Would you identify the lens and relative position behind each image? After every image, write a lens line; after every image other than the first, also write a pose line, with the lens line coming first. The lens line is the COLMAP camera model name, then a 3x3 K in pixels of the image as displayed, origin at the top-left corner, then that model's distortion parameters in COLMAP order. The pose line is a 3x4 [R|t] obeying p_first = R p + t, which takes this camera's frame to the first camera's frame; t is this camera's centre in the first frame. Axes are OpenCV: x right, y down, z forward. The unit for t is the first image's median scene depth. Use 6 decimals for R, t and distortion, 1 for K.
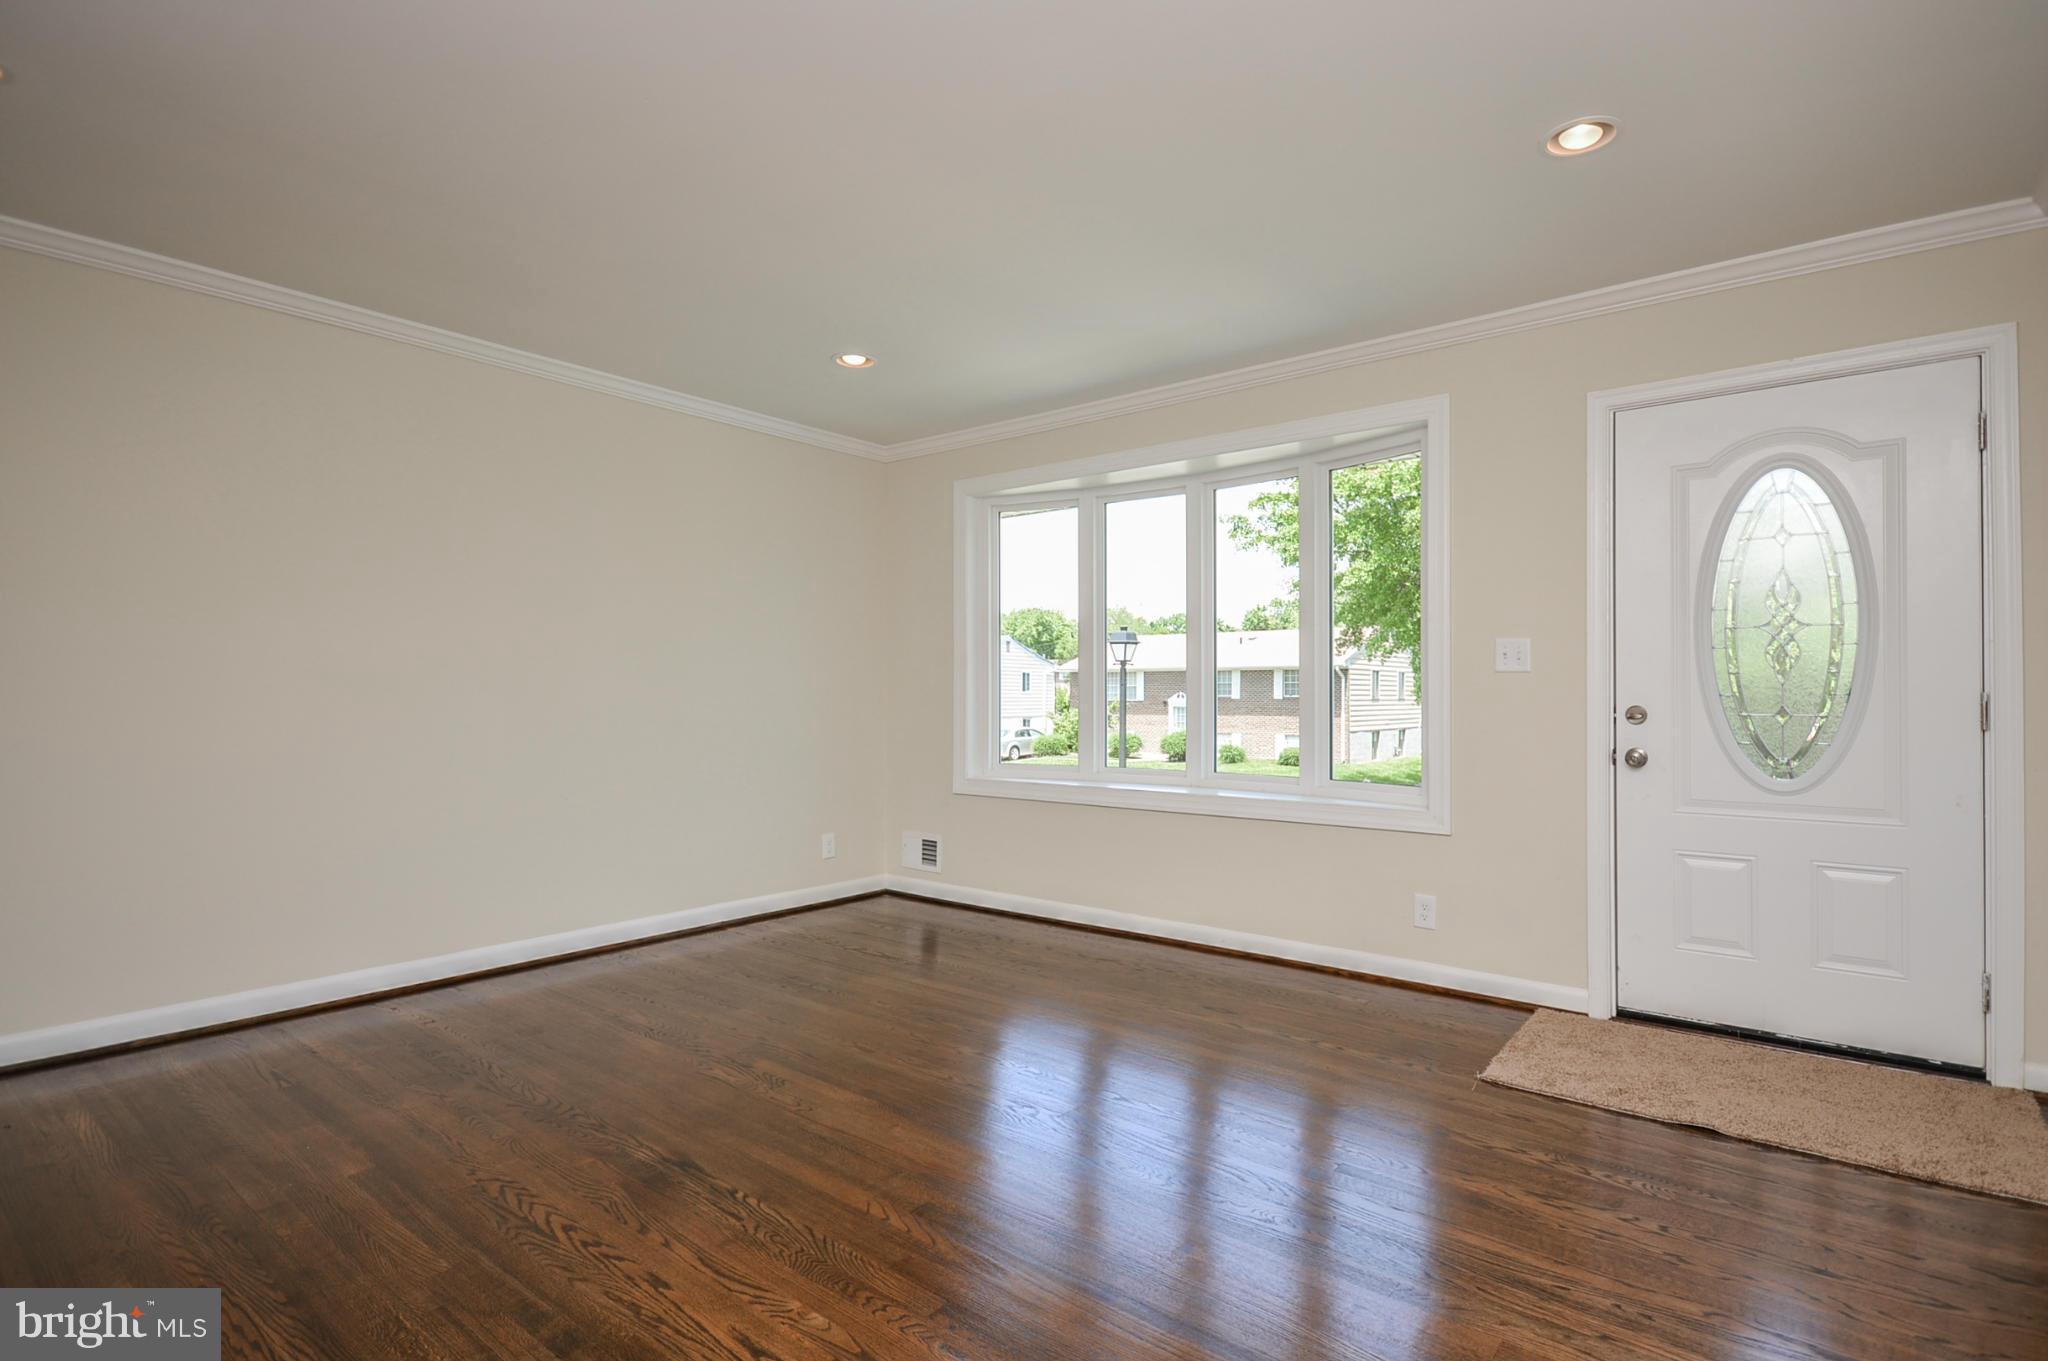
lens RADIAL K [[1033.9, 0, 1057.5], [0, 1033.9, 685.4], [0, 0, 1]] dist [0.002474, 0.001639]
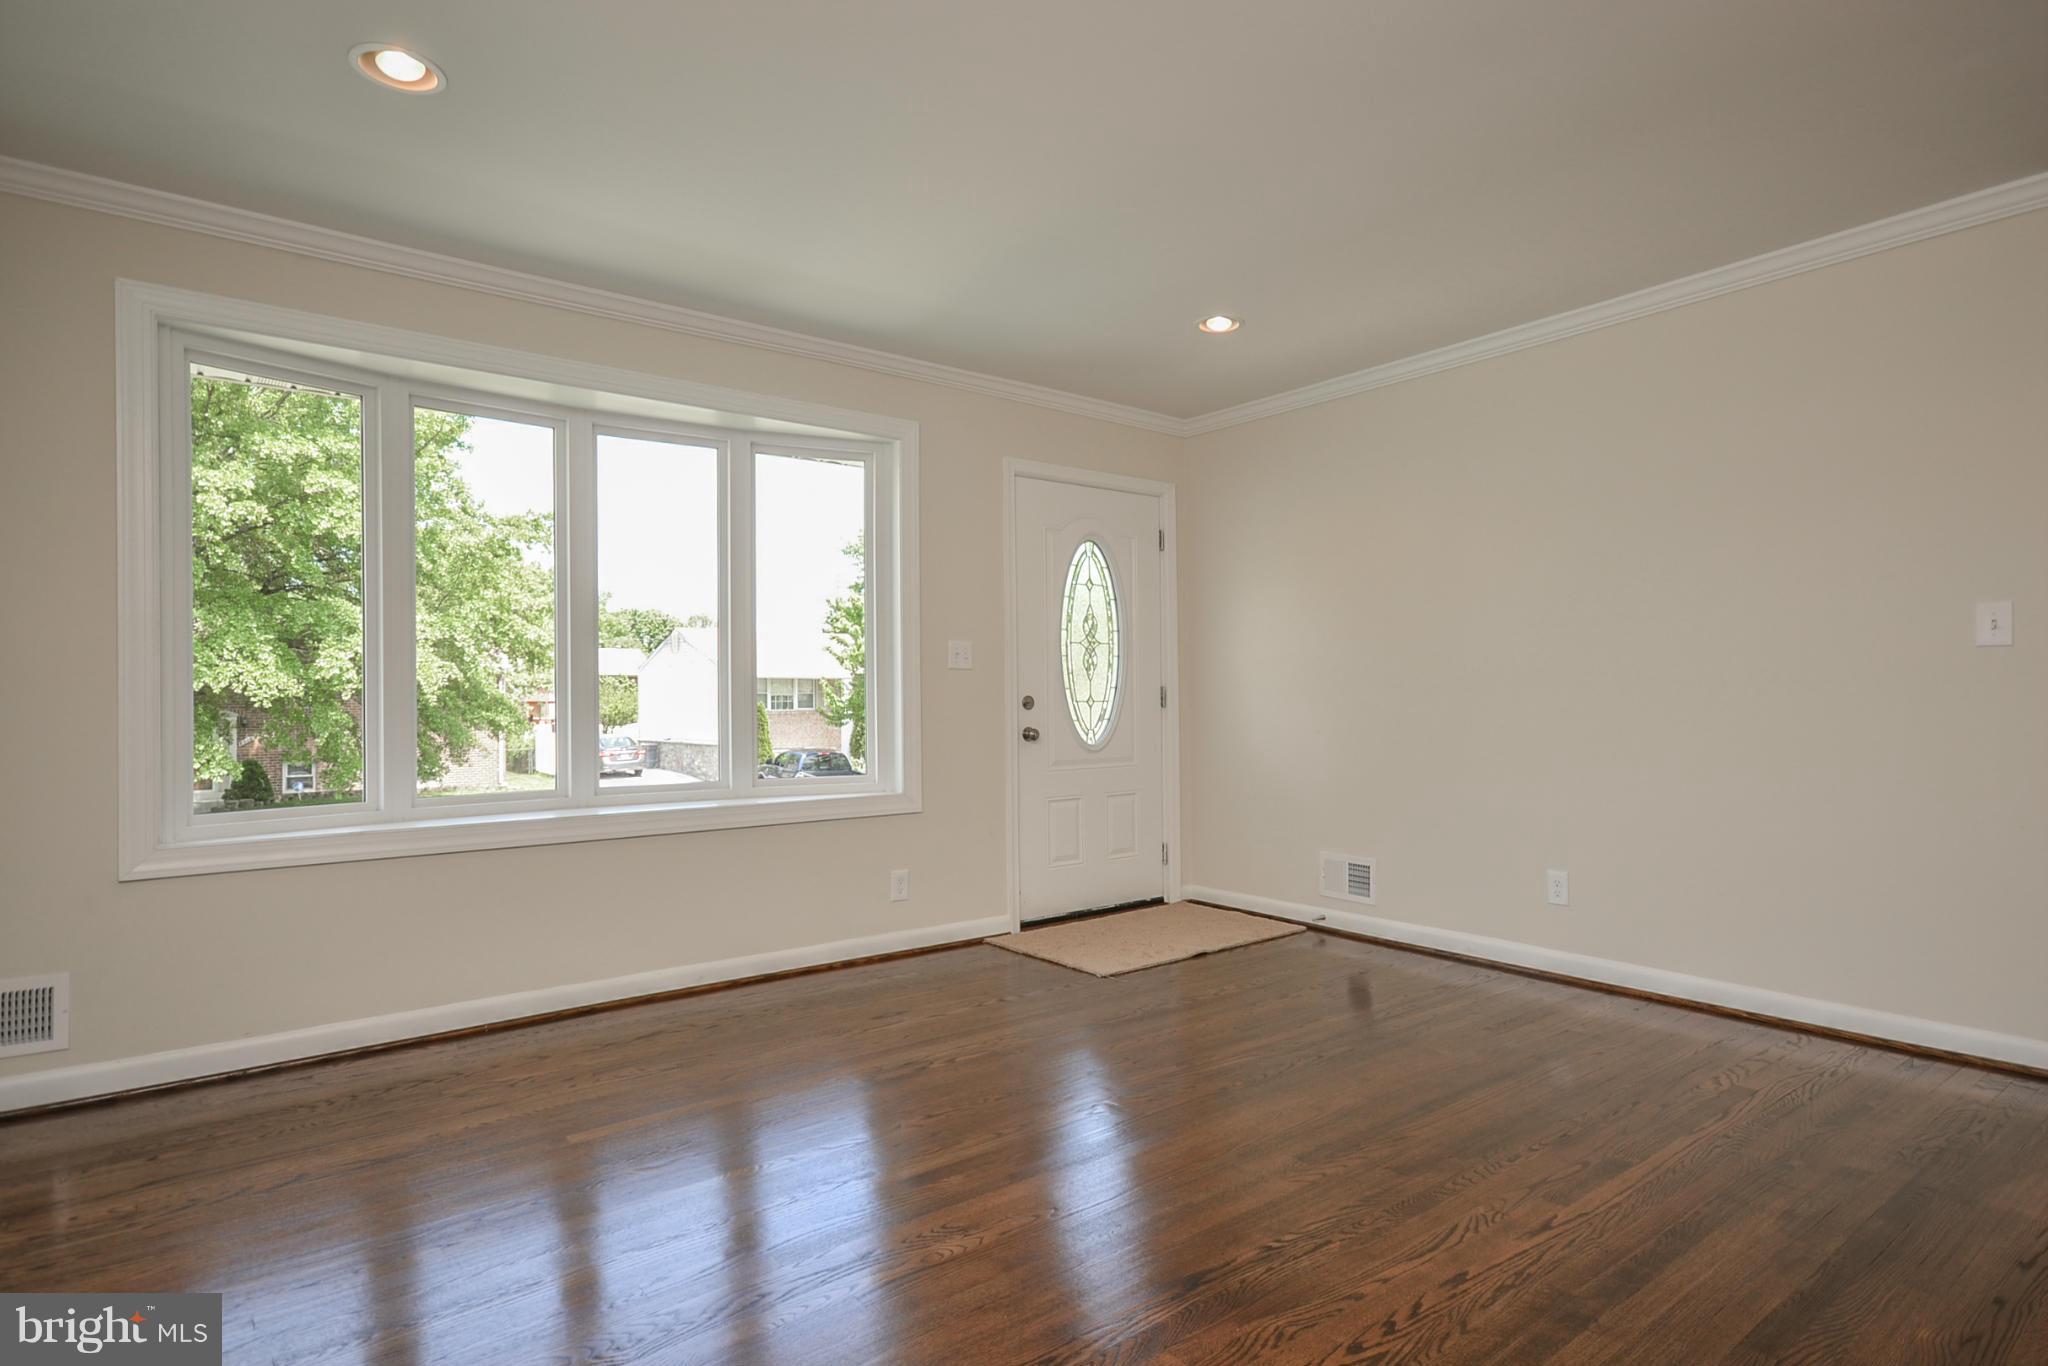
lens RADIAL K [[1089.9, 0, 1070.8], [0, 1089.9, 686.4], [0, 0, 1]] dist [0.004204, 0.000908]
pose [[0.208866, 0.004141, 0.977935, -0.828153], [0.000738, 0.999990, -0.004392, 0.013107], [-0.977944, 0.001639, 0.208861, 0.642920]]
